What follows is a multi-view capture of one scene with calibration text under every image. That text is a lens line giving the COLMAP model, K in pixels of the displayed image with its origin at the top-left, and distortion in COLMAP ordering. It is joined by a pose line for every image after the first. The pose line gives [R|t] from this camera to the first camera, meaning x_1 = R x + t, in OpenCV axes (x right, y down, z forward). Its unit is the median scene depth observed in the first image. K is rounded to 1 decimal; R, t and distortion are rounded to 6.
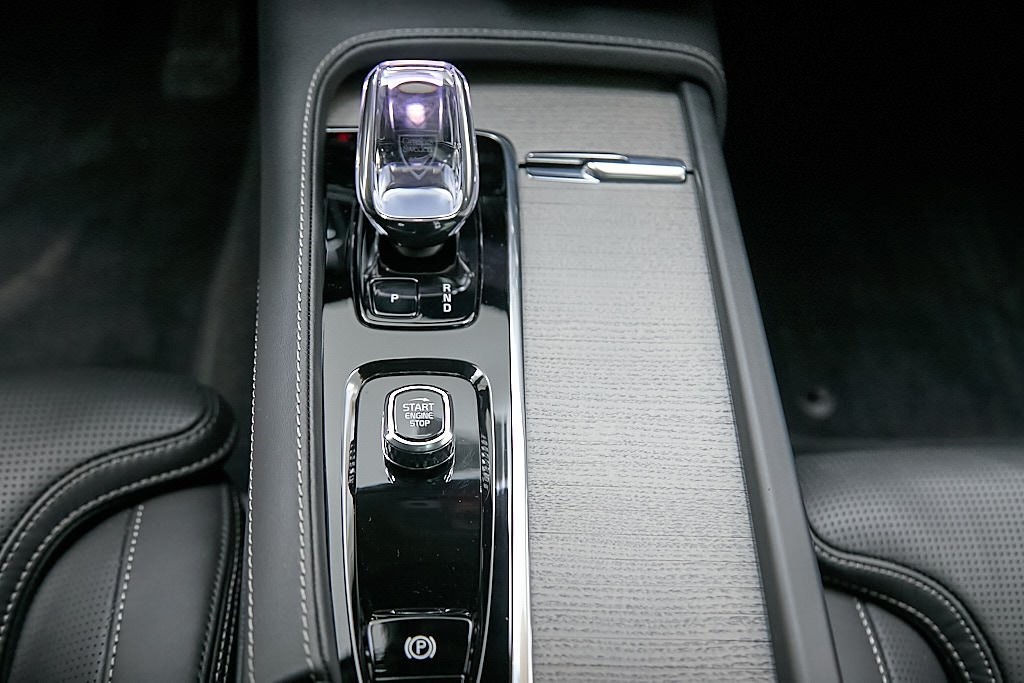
lens RADIAL K [[1084.9, 0, 512.0], [0, 1084.9, 341.5], [0, 0, 1]] dist [-0.029173, 0.001245]
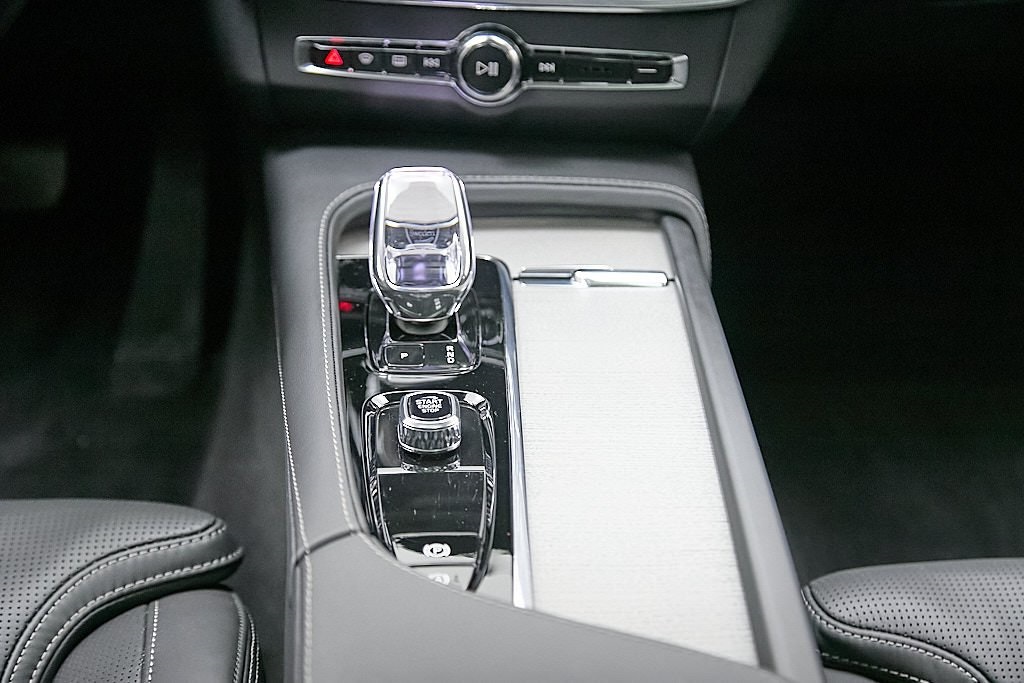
lens RADIAL K [[1912.9, 0, 512.0], [0, 1912.9, 341.5], [0, 0, 1]] dist [-0.036695, -0.171657]
pose [[0.998865, -0.046303, -0.011126, 0.023744], [0.038261, 0.919428, -0.391394, 0.635674], [0.028352, 0.390524, 0.920156, -0.729944]]
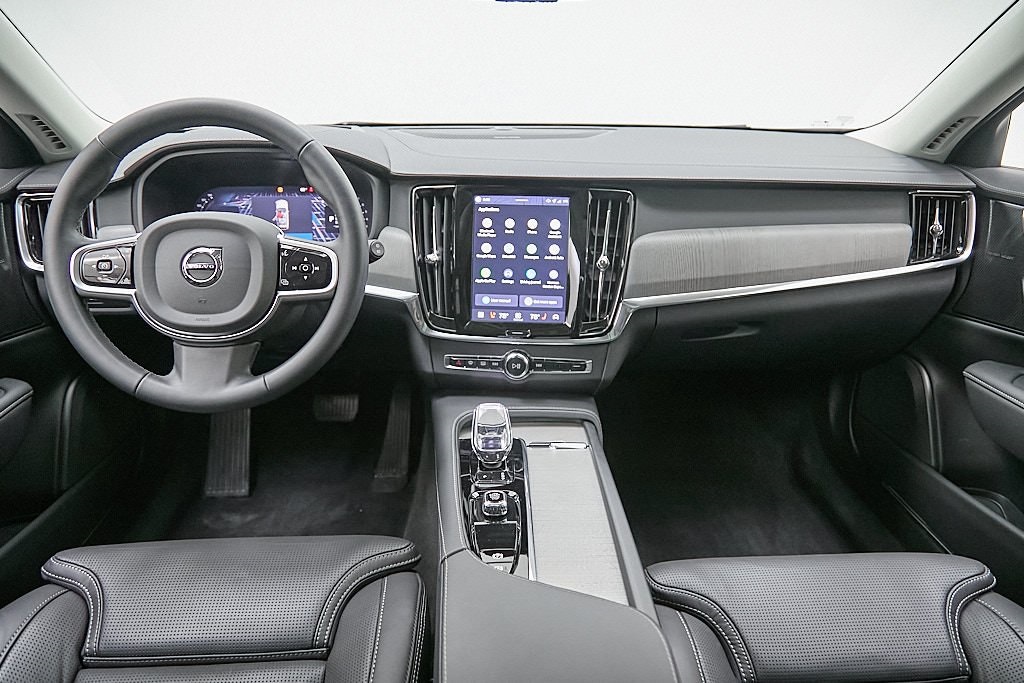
lens RADIAL K [[700.4, 0, 512.0], [0, 700.4, 341.5], [0, 0, 1]] dist [0.004699, 0.001901]
pose [[0.998084, -0.058392, -0.020467, 0.021090], [0.037511, 0.834076, -0.550373, 0.603651], [0.049208, 0.548551, 0.834668, -0.665915]]
